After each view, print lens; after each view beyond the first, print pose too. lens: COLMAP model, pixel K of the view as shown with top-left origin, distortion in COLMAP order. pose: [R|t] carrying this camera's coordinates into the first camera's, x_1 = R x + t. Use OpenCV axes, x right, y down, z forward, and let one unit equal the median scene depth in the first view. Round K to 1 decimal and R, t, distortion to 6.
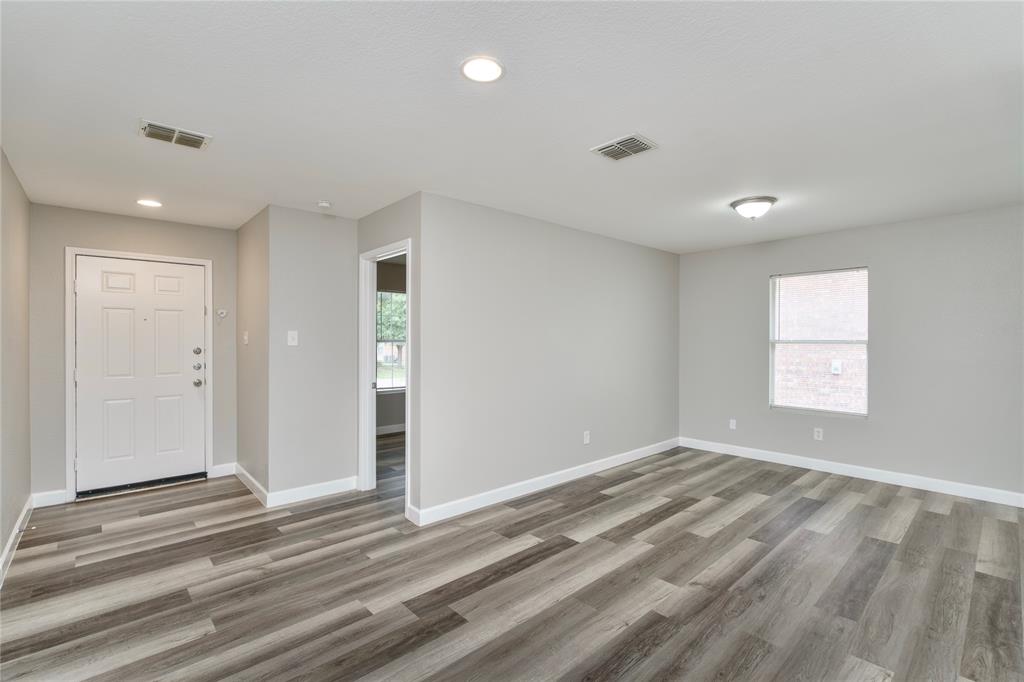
lens RADIAL K [[460.6, 0, 512.6], [0, 460.6, 339.6], [0, 0, 1]] dist [-0.010128, -0.000009]
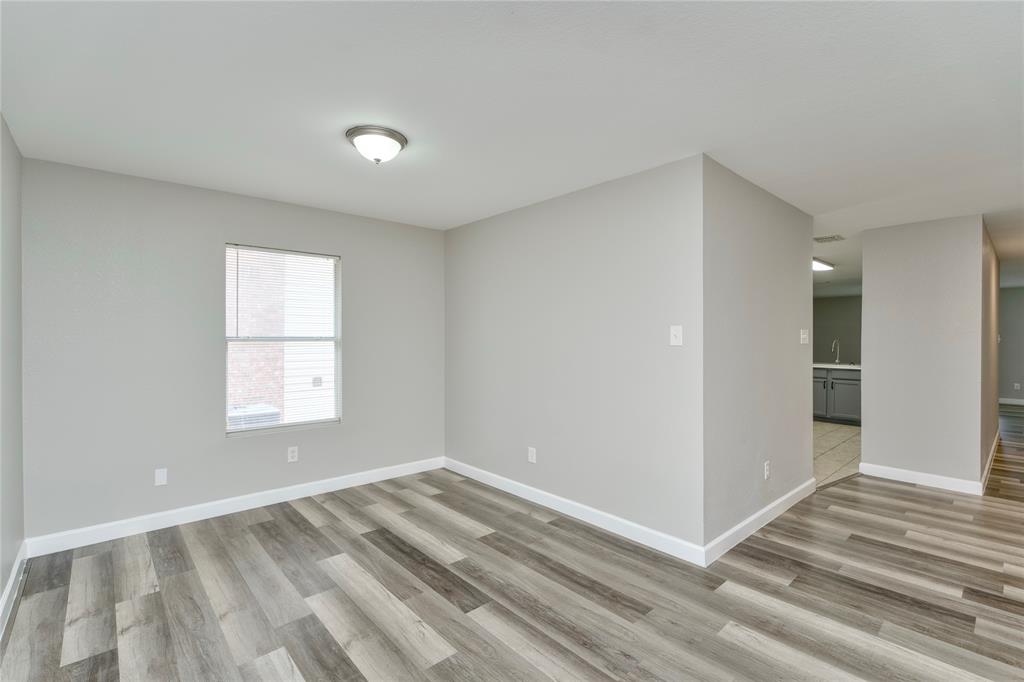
lens RADIAL K [[460.6, 0, 511.7], [0, 460.6, 345.0], [0, 0, 1]] dist [-0.010128, -0.000009]
pose [[0.001661, -0.015260, 0.999882, -0.153816], [-0.000649, 0.999883, 0.015262, 0.004255], [-0.999998, -0.000674, 0.001651, 0.738258]]
